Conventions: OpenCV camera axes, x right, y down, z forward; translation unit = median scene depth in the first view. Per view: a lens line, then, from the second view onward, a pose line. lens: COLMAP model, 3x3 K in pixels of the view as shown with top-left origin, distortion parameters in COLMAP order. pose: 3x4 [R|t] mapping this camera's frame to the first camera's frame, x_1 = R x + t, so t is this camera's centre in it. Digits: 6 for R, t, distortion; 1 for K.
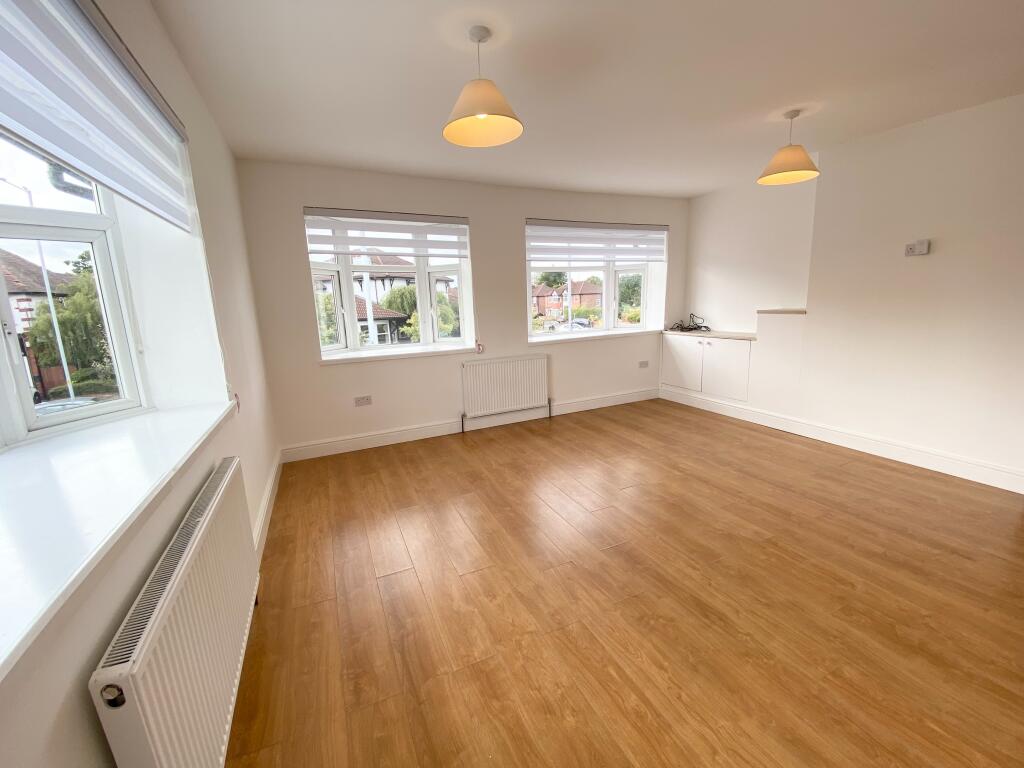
lens RADIAL K [[414.4, 0, 507.4], [0, 414.4, 382.2], [0, 0, 1]] dist [0.000417, -0.000883]
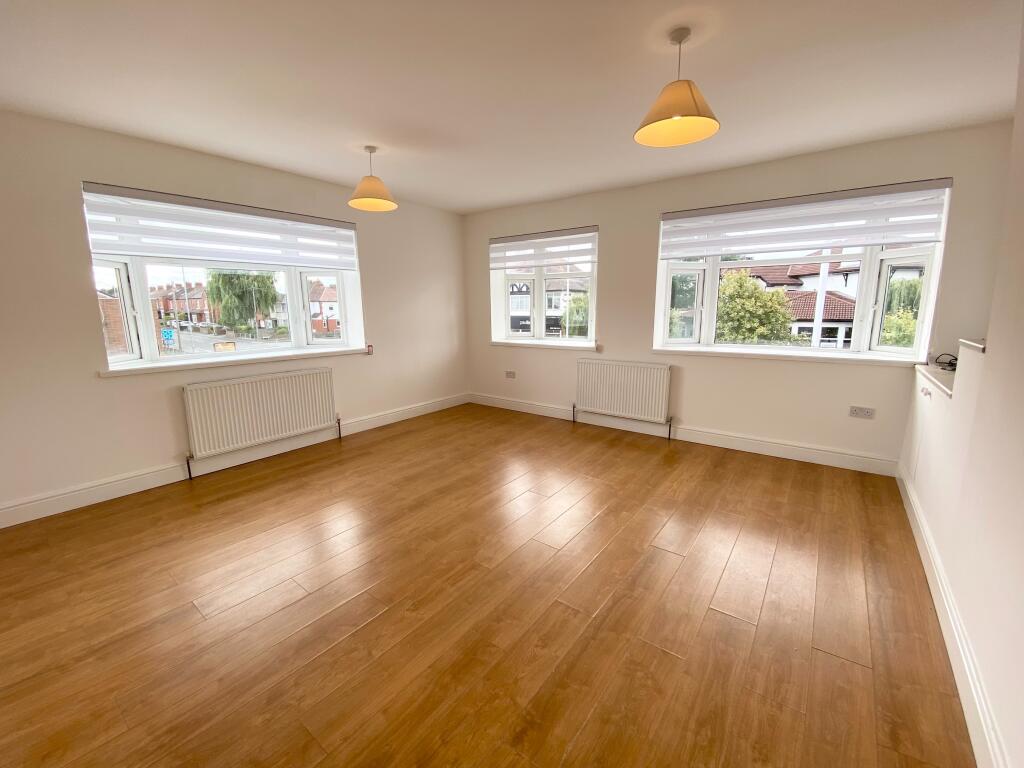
lens RADIAL K [[414.4, 0, 509.2], [0, 414.4, 382.5], [0, 0, 1]] dist [0.000417, -0.000883]
pose [[0.458824, 0.189392, -0.868108, 0.761505], [-0.179779, 0.976599, 0.118042, -0.081229], [0.870150, 0.101907, 0.482135, 0.306105]]
